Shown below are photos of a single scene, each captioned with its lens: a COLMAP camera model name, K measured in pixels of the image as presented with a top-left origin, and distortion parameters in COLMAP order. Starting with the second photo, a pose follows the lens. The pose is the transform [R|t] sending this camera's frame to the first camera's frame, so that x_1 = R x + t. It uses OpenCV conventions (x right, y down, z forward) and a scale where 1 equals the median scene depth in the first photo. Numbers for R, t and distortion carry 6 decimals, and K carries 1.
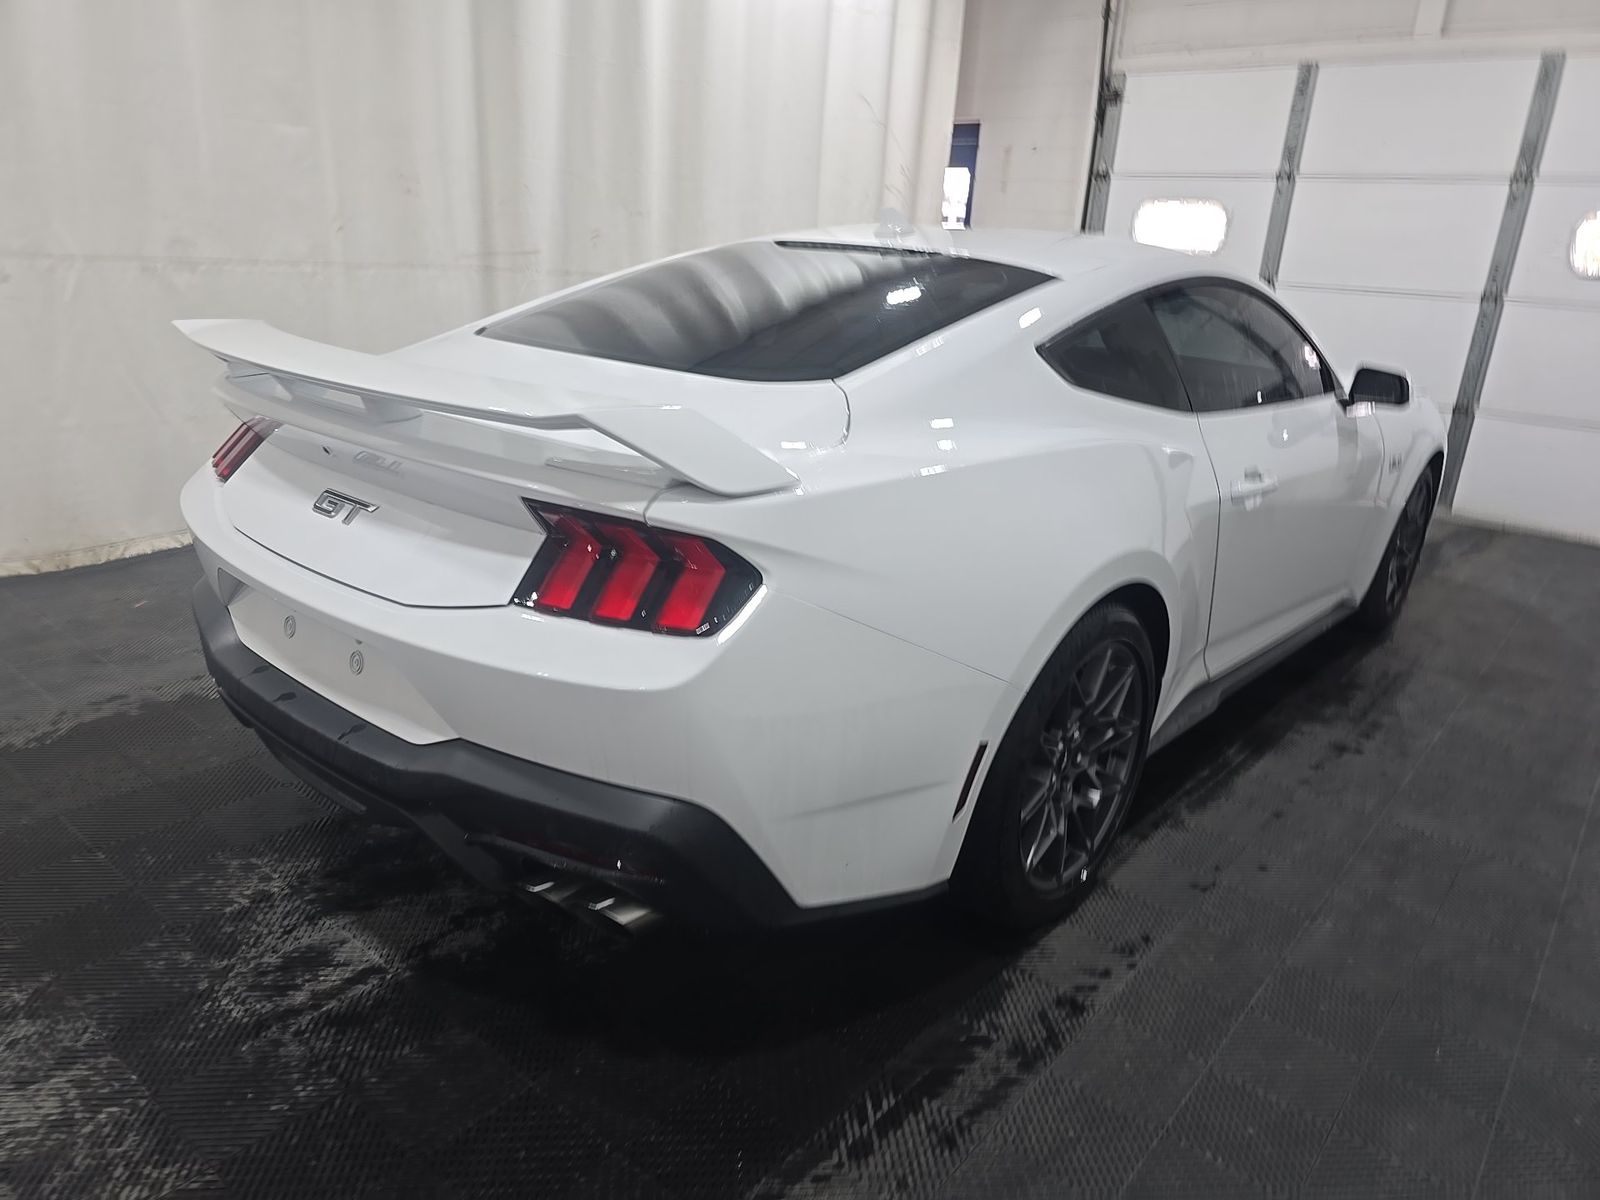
lens RADIAL K [[1087.8, 0, 828.3], [0, 1087.8, 593.0], [0, 0, 1]] dist [0.059198, -0.056128]
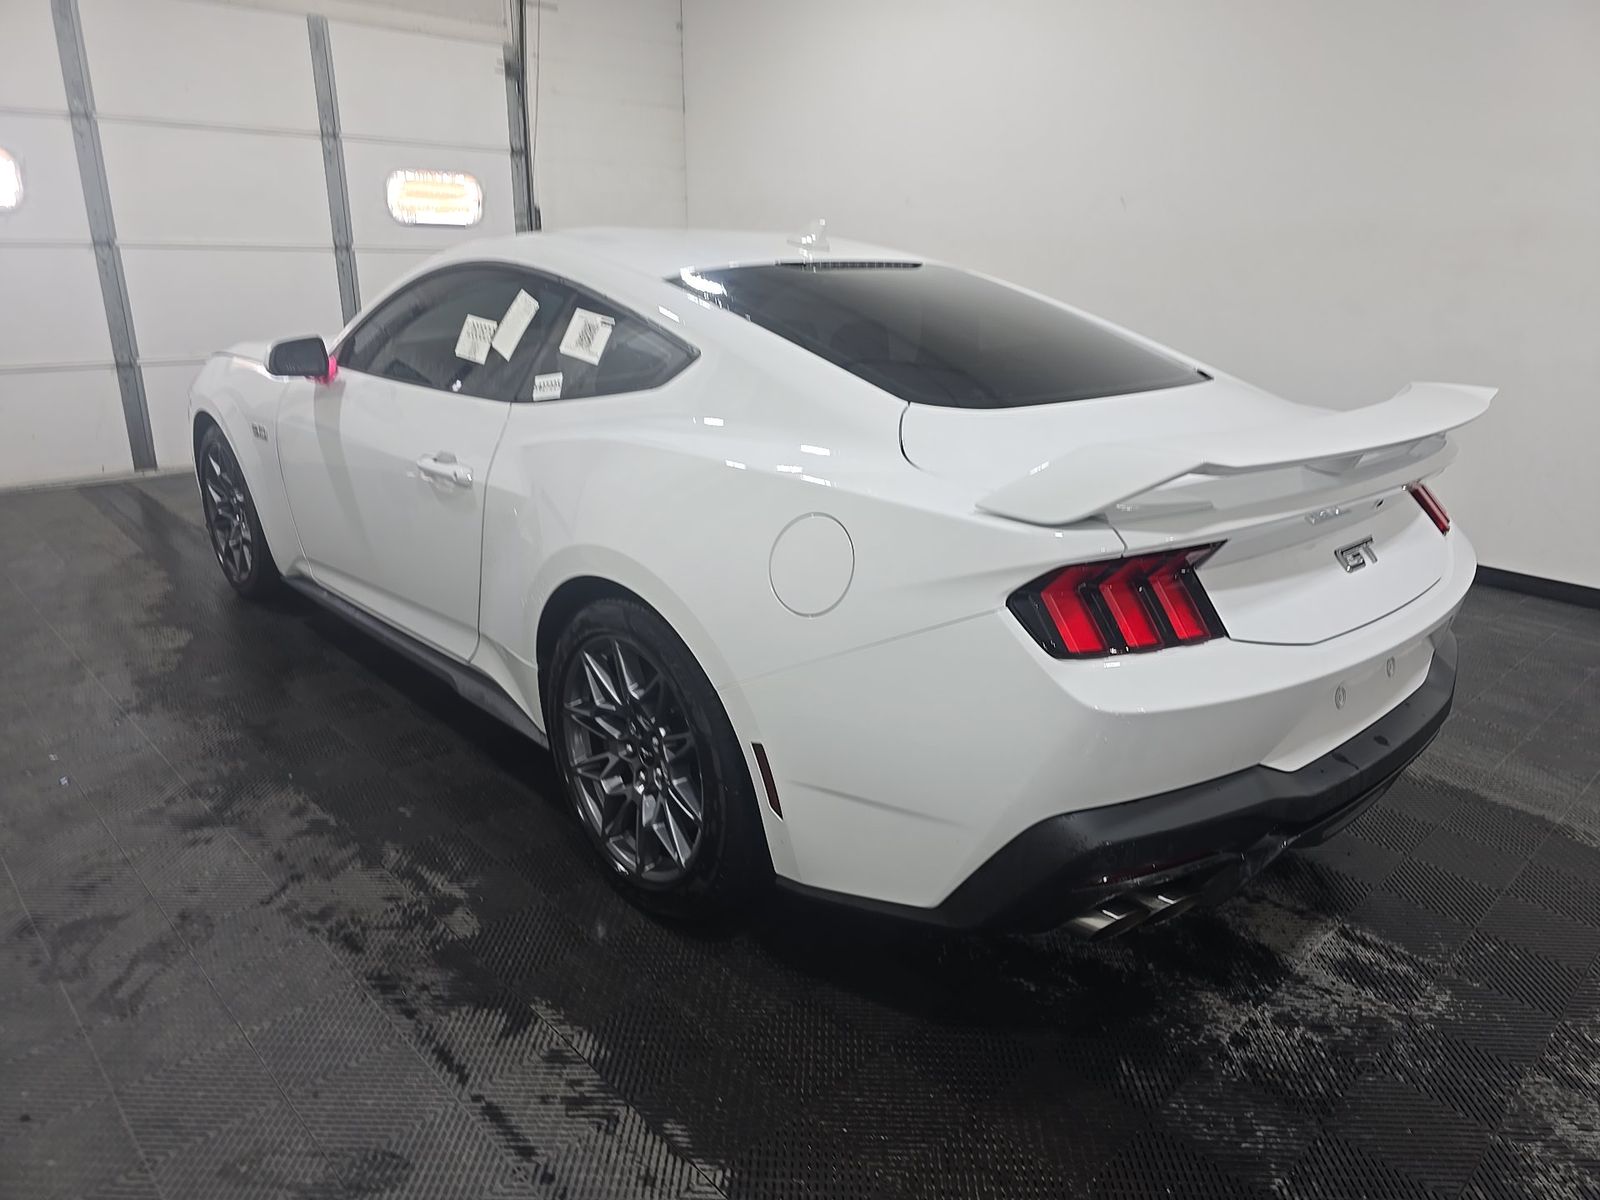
lens RADIAL K [[1087.8, 0, 828.3], [0, 1087.8, 593.0], [0, 0, 1]] dist [0.059198, -0.056128]
pose [[0.112443, -0.359635, 0.926293, -1.381658], [0.284907, 0.904733, 0.316679, -0.486578], [-0.951937, 0.228299, 0.204194, 1.173519]]
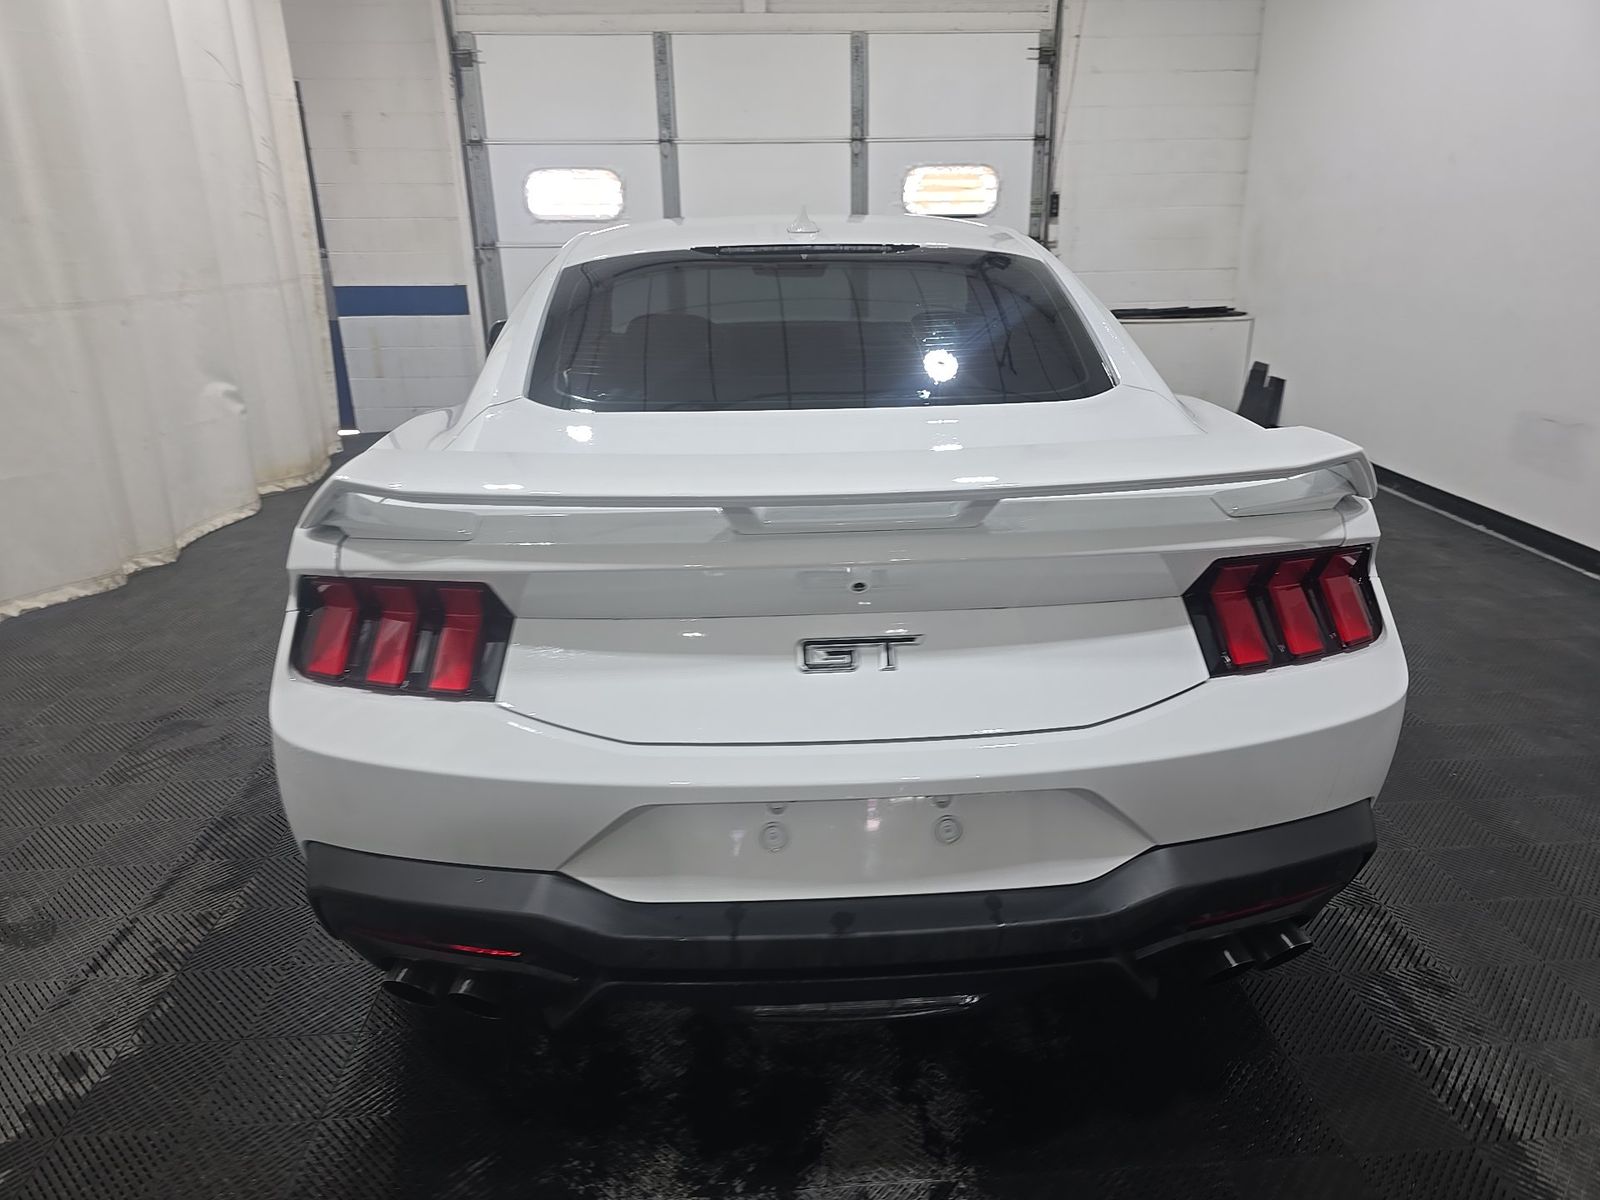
lens RADIAL K [[1087.8, 0, 814.2], [0, 1087.8, 603.8], [0, 0, 1]] dist [0.009554, 0.004007]
pose [[0.728058, -0.290594, 0.620876, -0.835770], [0.261031, 0.954995, 0.140881, -0.203460], [-0.633872, 0.059498, 0.771146, 0.406791]]
